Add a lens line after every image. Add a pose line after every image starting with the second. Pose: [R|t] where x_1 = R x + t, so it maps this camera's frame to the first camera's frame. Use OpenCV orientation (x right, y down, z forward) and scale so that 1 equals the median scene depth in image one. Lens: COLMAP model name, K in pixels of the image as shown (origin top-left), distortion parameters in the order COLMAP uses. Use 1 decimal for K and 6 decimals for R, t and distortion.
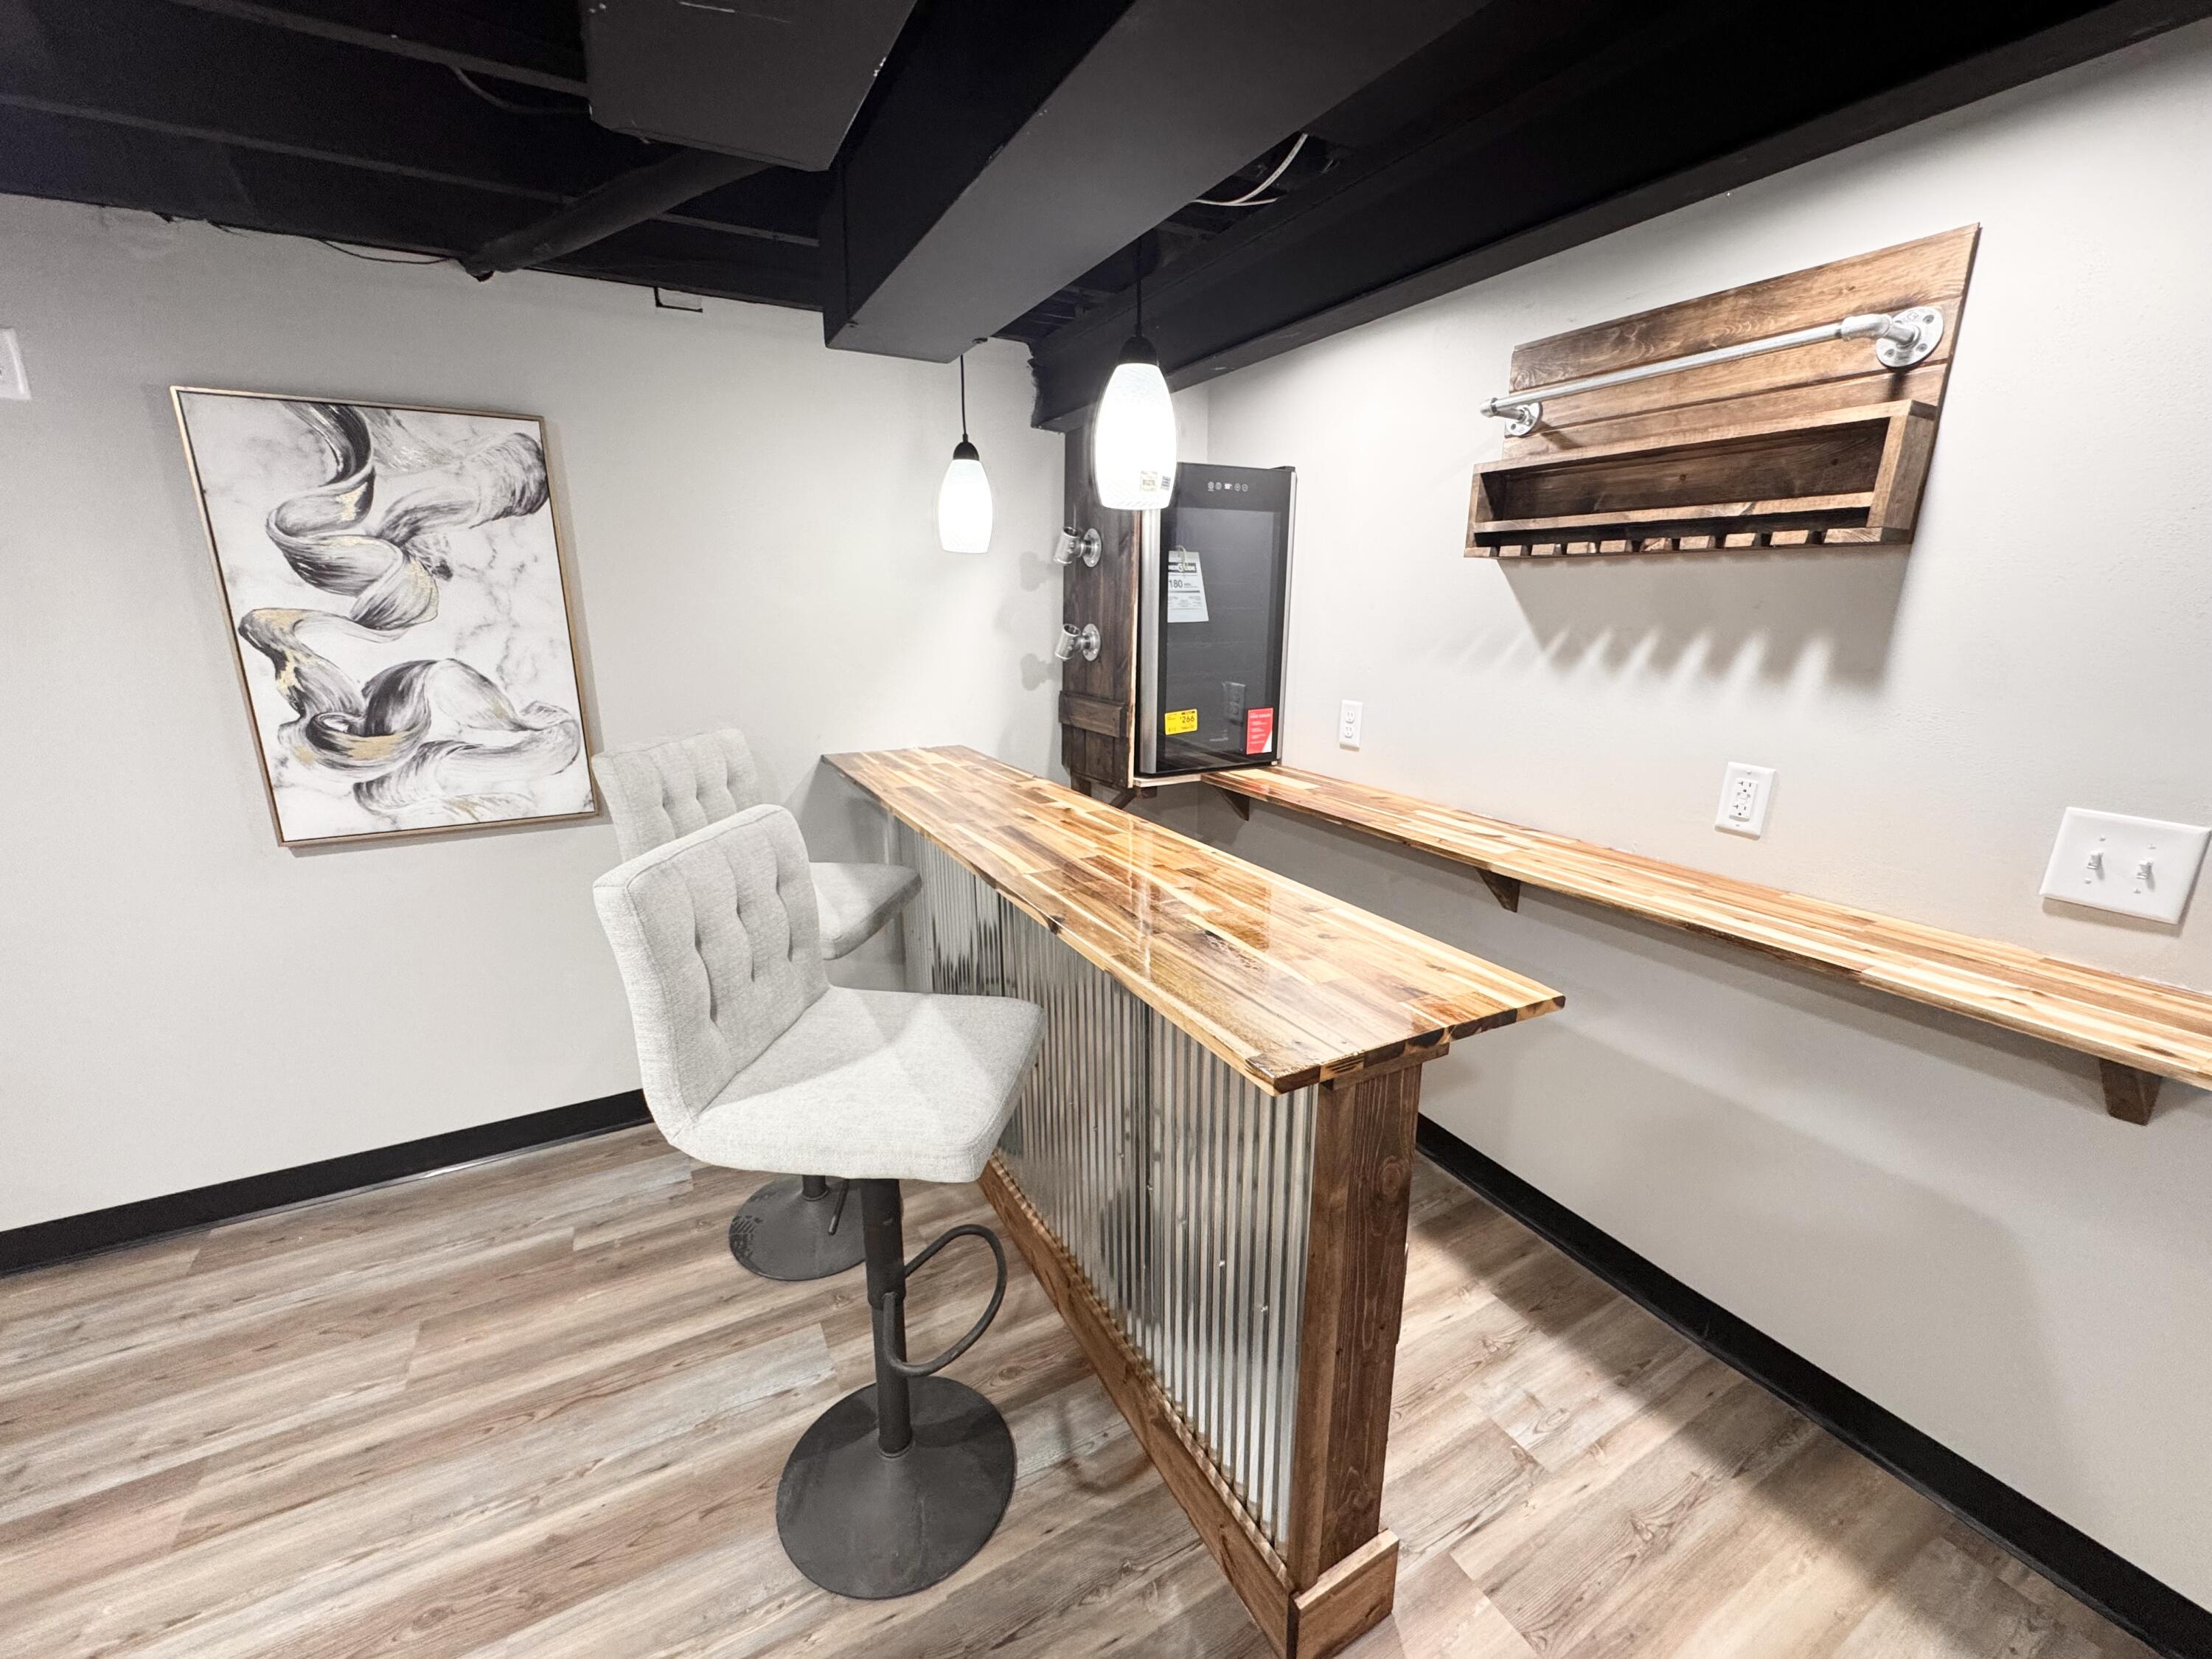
lens RADIAL K [[887.3, 0, 1106.0], [0, 887.3, 829.5], [0, 0, 1]] dist [-0.000170, -0.000217]
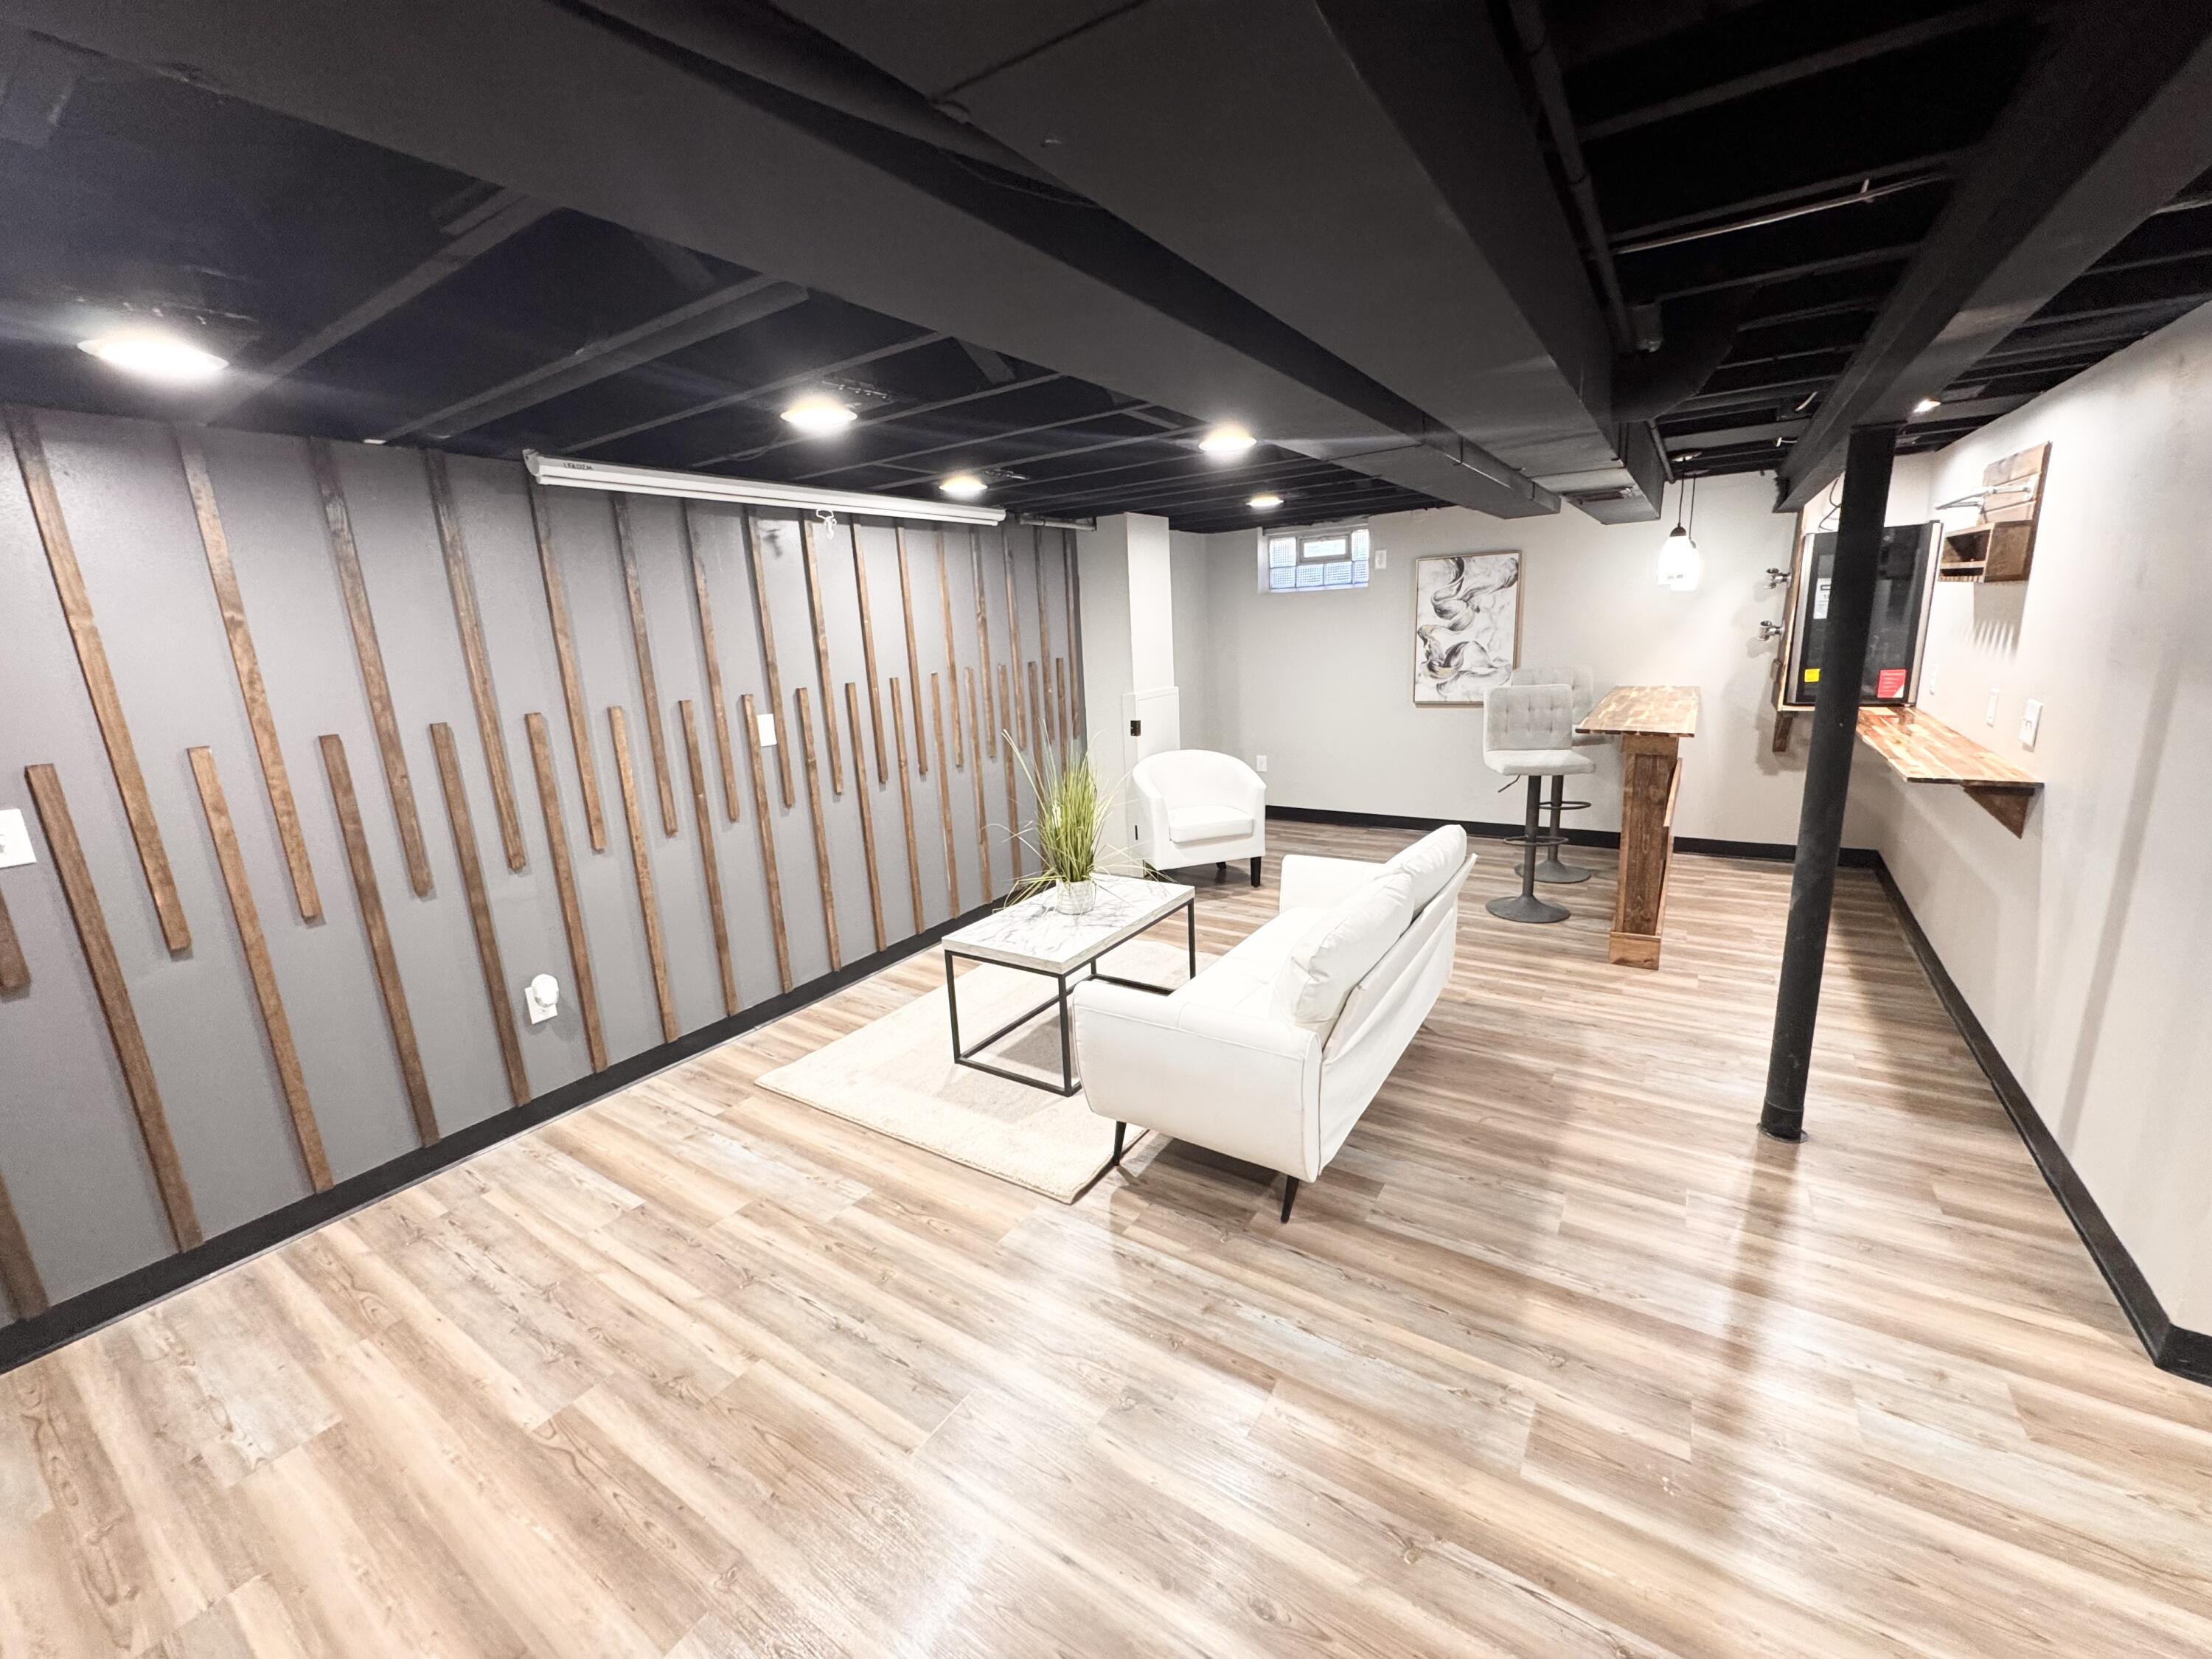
lens RADIAL K [[887.3, 0, 1106.0], [0, 887.3, 829.5], [0, 0, 1]] dist [-0.000170, -0.000217]
pose [[0.470540, 0.176708, -0.864503, 1.263123], [-0.169319, 0.979617, 0.108080, 0.289413], [0.865981, 0.095521, 0.490869, -1.346364]]
